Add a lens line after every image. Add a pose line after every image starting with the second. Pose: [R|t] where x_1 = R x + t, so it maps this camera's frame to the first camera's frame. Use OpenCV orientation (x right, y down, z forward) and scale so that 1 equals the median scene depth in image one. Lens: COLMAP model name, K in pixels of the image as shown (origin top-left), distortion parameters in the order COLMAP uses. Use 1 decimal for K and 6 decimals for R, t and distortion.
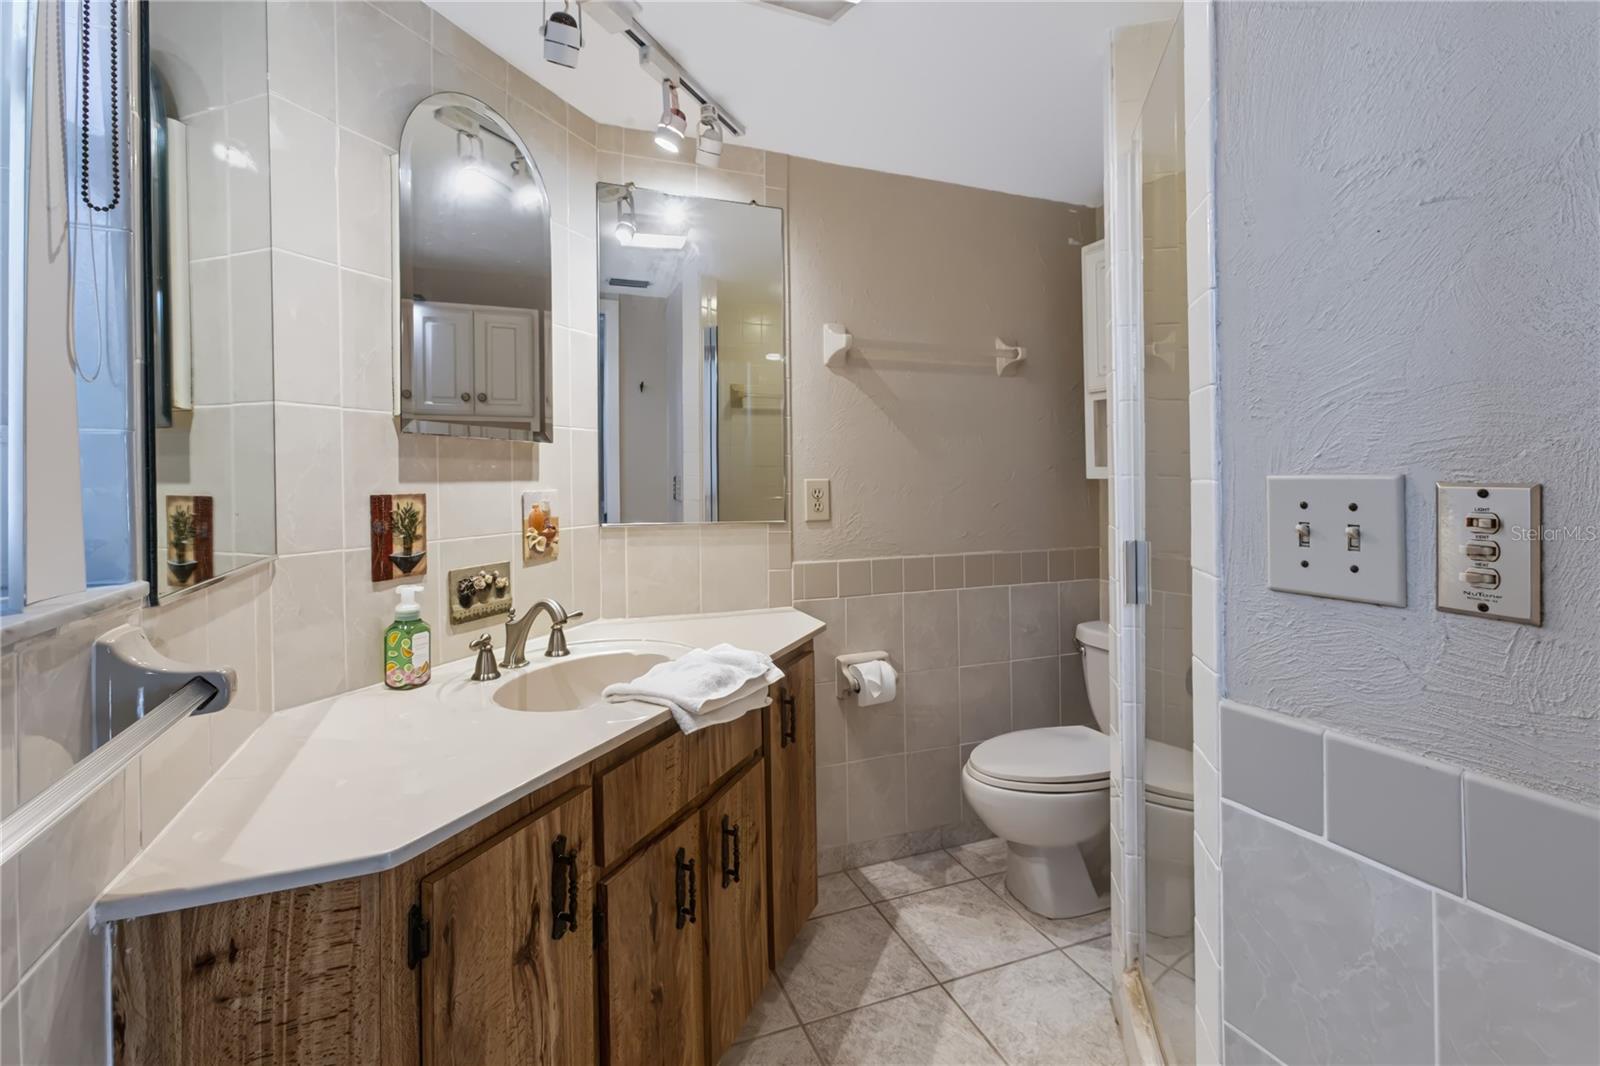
lens RADIAL K [[743.8, 0, 792.4], [0, 743.8, 476.7], [0, 0, 1]] dist [-0.032750, 0.021113]
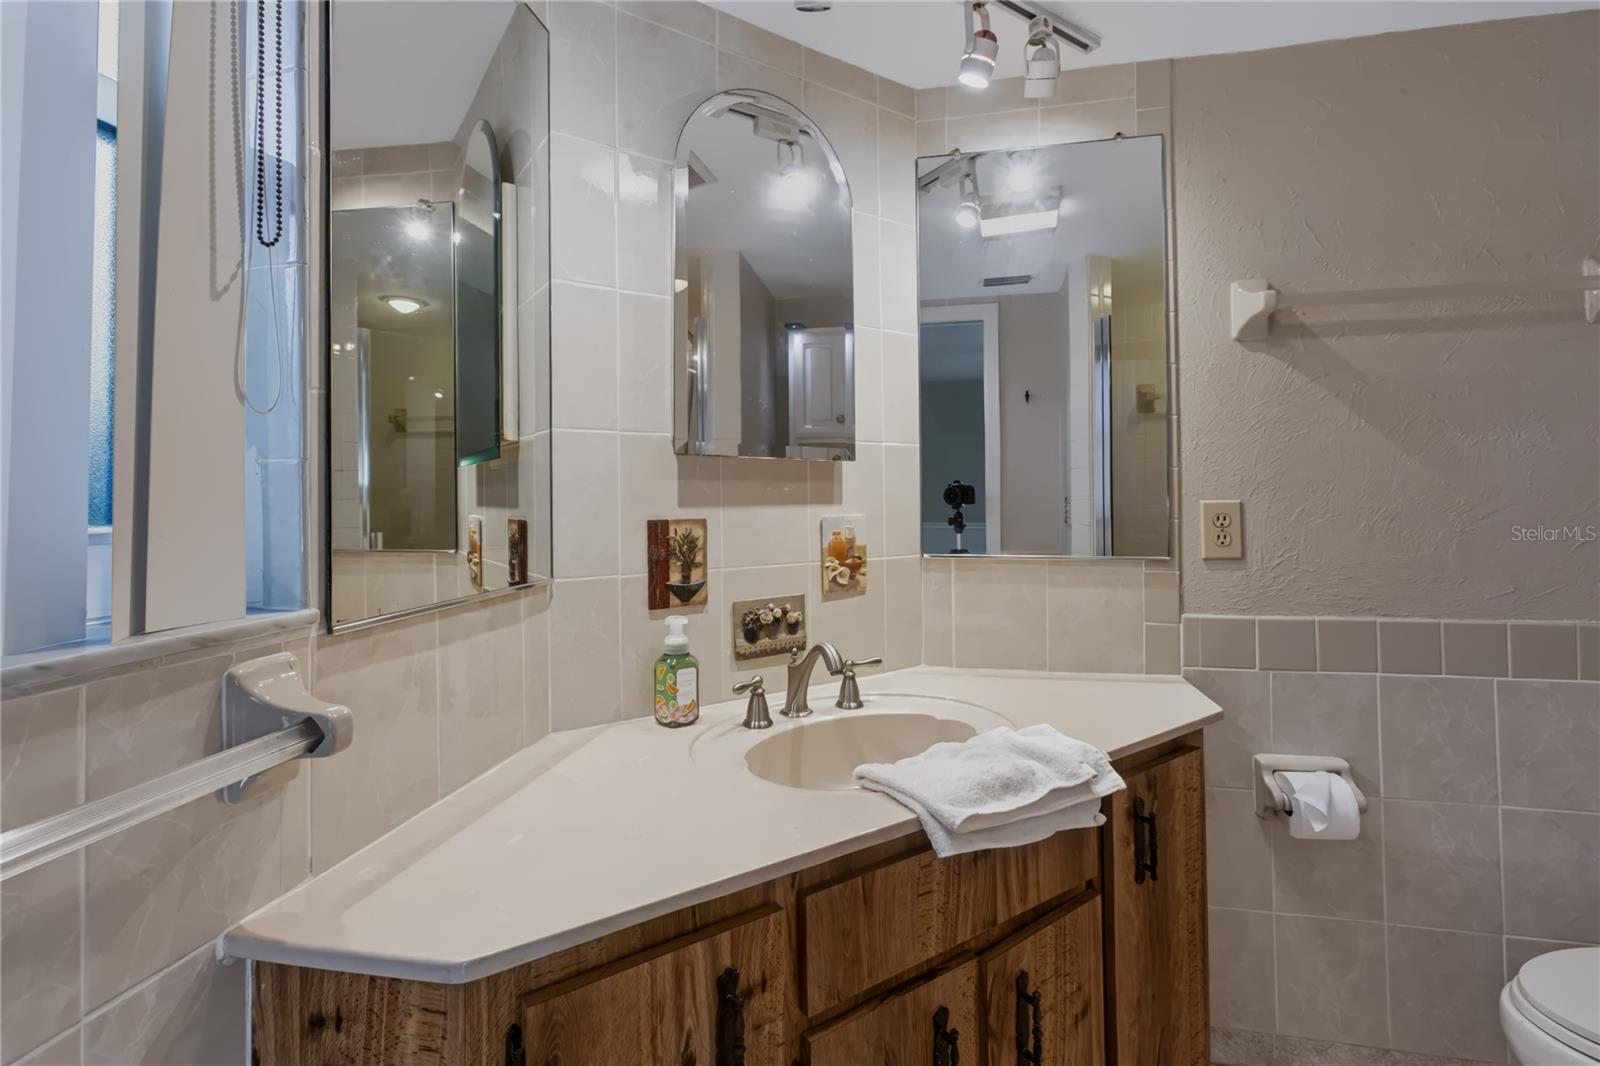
lens RADIAL K [[740.5, 0, 783.6], [0, 740.5, 496.9], [0, 0, 1]] dist [-0.019282, 0.012380]
pose [[0.834367, -0.007258, -0.551161, 0.109991], [0.007110, 0.999972, -0.002404, -0.002285], [0.551163, -0.001913, 0.834396, 0.271431]]
